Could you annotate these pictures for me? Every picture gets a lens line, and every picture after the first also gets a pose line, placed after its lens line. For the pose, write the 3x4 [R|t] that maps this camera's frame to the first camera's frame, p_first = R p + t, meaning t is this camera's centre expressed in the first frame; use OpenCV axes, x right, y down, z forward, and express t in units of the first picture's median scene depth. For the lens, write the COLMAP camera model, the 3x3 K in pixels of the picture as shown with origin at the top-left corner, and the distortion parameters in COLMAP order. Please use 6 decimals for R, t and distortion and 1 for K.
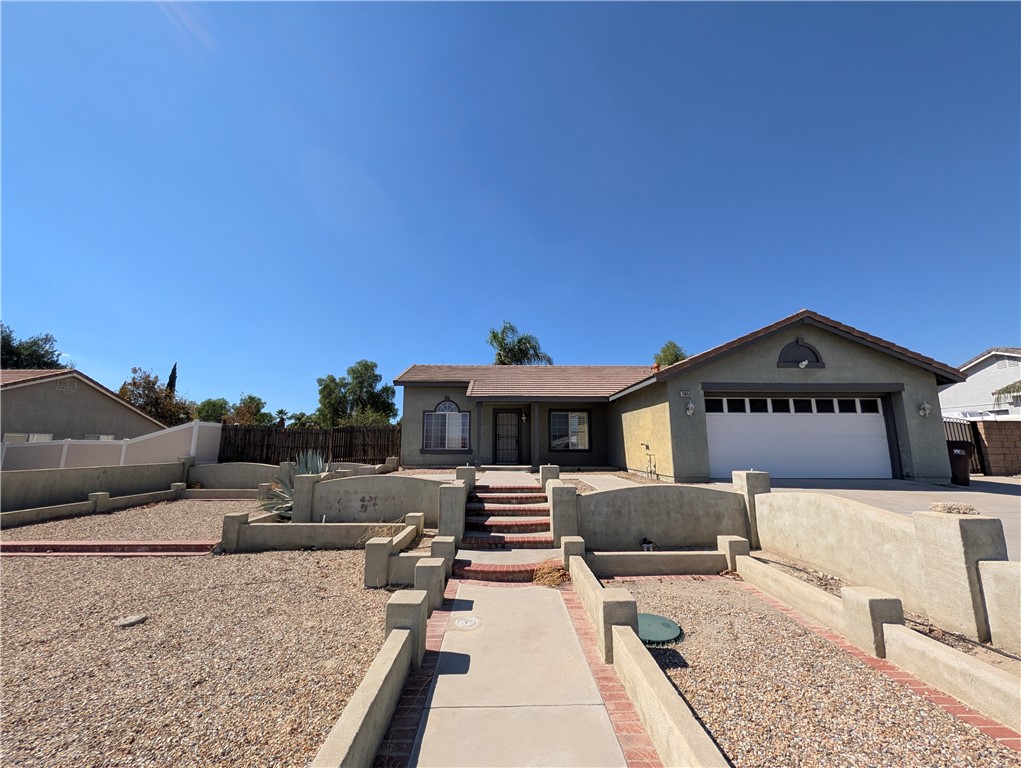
lens RADIAL K [[392.9, 0, 510.5], [0, 392.9, 384.0], [0, 0, 1]] dist [0.001823, 0.000110]
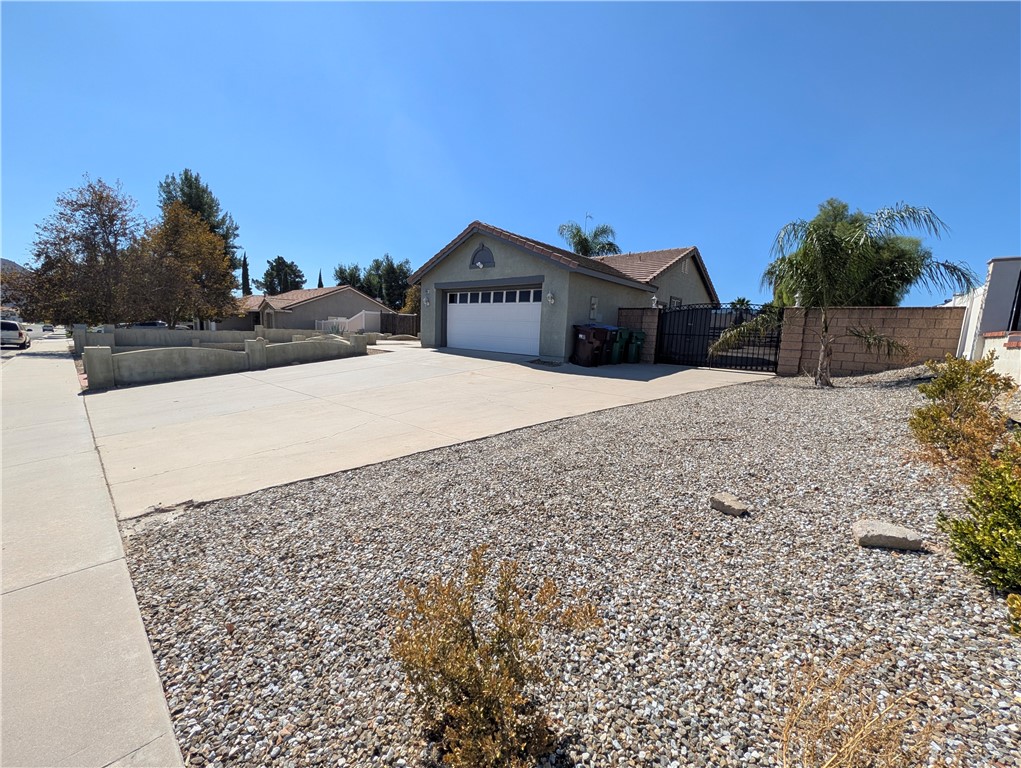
lens RADIAL K [[392.9, 0, 510.5], [0, 392.9, 384.0], [0, 0, 1]] dist [0.001823, 0.000110]
pose [[0.740017, 0.121451, -0.661532, 1.664768], [0.061389, 0.967259, 0.246253, 0.015693], [0.669781, -0.222842, 0.708333, 0.046283]]
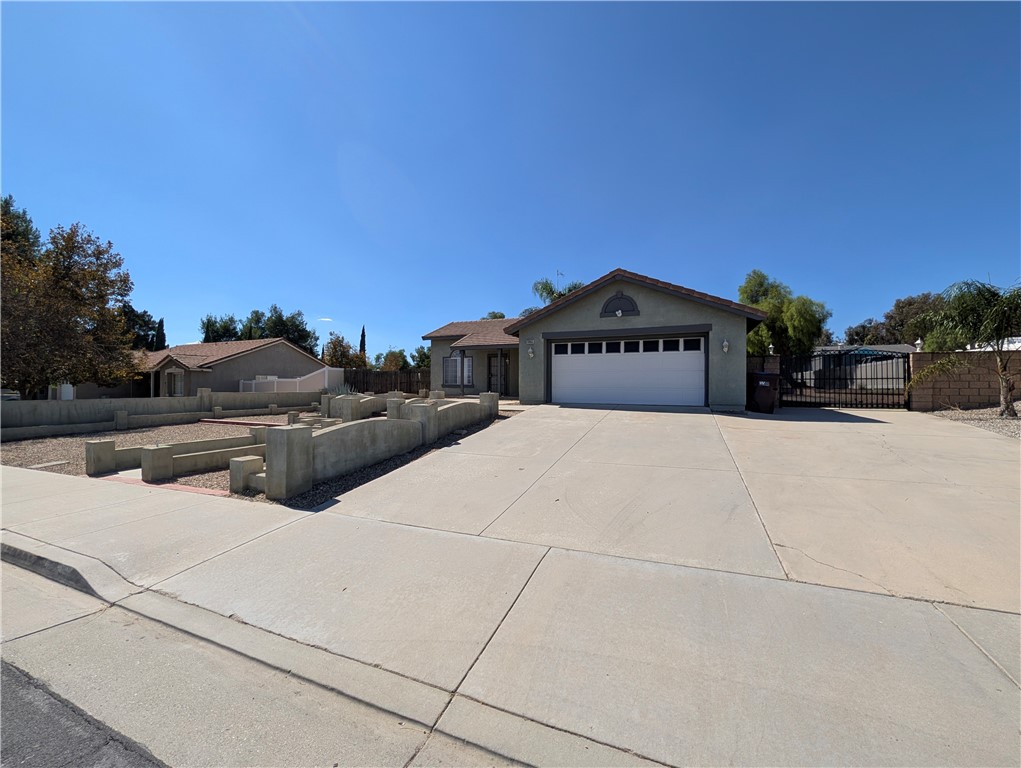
lens RADIAL K [[392.9, 0, 510.5], [0, 392.9, 384.0], [0, 0, 1]] dist [0.001823, 0.000110]
pose [[0.910890, 0.001249, -0.412646, 0.904653], [0.059080, 0.989298, 0.133411, -0.015304], [0.408397, -0.145902, 0.901069, -0.276251]]
